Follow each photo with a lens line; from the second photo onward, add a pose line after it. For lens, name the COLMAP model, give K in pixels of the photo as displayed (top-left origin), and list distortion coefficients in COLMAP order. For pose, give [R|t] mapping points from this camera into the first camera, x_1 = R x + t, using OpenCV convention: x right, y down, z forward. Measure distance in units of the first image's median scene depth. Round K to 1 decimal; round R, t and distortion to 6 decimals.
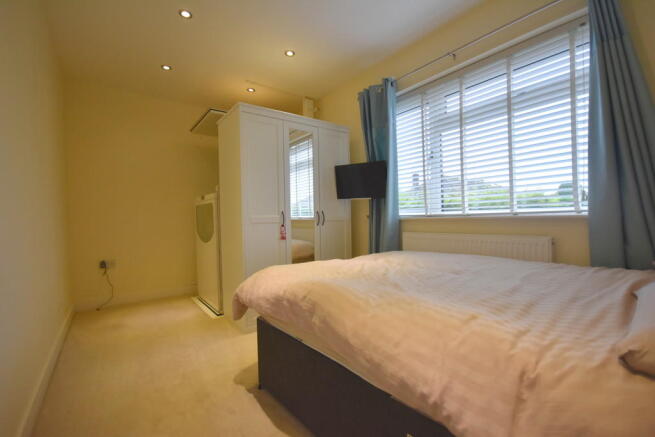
lens RADIAL K [[287.0, 0, 327.6], [0, 287.0, 221.0], [0, 0, 1]] dist [0.000321, -0.000276]
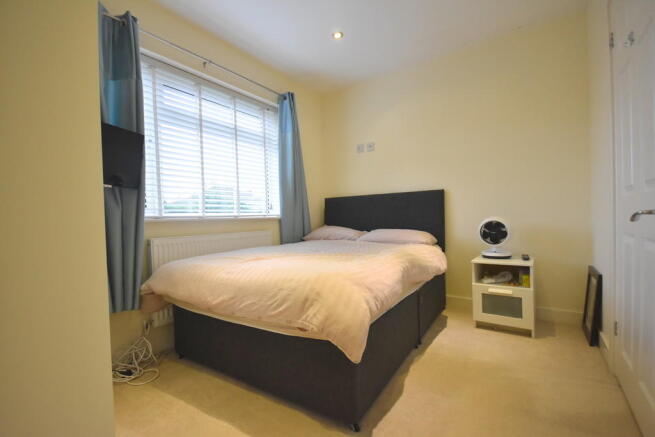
lens RADIAL K [[289.3, 0, 328.0], [0, 289.3, 216.5], [0, 0, 1]] dist [0.000732, -0.000039]
pose [[-0.300302, 0.021094, 0.953611, -0.738606], [0.040990, 0.999117, -0.009193, 0.006249], [-0.952963, 0.036328, -0.300902, 0.982180]]
